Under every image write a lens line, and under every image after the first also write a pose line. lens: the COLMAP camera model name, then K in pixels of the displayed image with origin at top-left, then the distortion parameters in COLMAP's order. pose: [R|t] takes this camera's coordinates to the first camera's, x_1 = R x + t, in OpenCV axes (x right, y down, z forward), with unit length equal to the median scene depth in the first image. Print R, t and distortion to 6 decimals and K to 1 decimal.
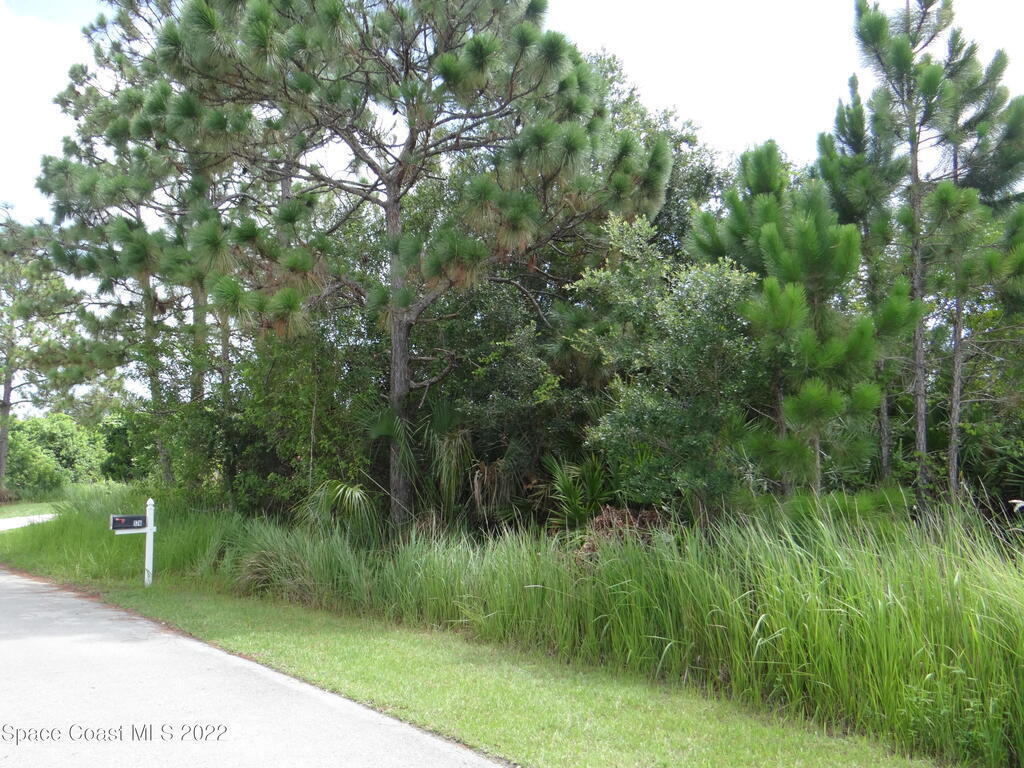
lens RADIAL K [[801.3, 0, 511.2], [0, 801.3, 384.1], [0, 0, 1]] dist [-0.000185, -0.000325]
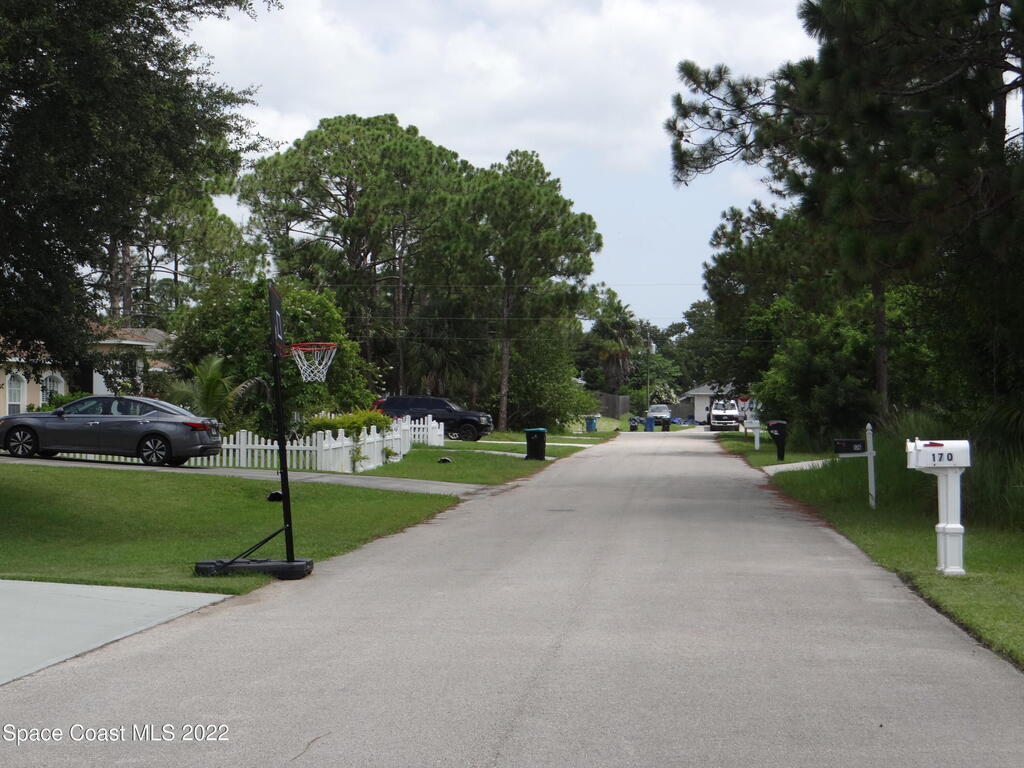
lens RADIAL K [[1929.1, 0, 511.9], [0, 1929.1, 383.9], [0, 0, 1]] dist [0.003569, 0.000000]
pose [[0.695556, -0.022136, -0.718131, 0.989242], [0.106690, 0.991626, 0.072770, -0.131399], [0.710506, -0.127233, 0.692093, -0.998140]]
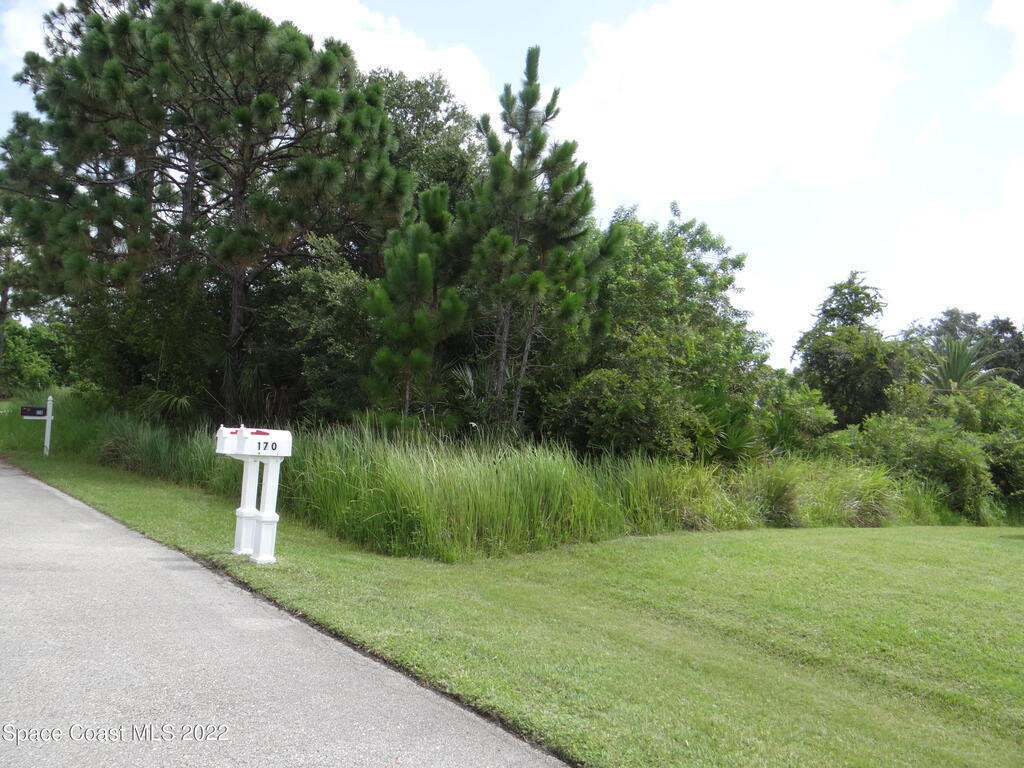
lens RADIAL K [[801.3, 0, 513.3], [0, 801.3, 377.9], [0, 0, 1]] dist [-0.000185, -0.000325]
pose [[0.997213, 0.072403, -0.017973, 0.396007], [-0.070962, 0.994958, 0.070875, -0.048595], [0.023014, -0.069402, 0.997323, -0.400177]]
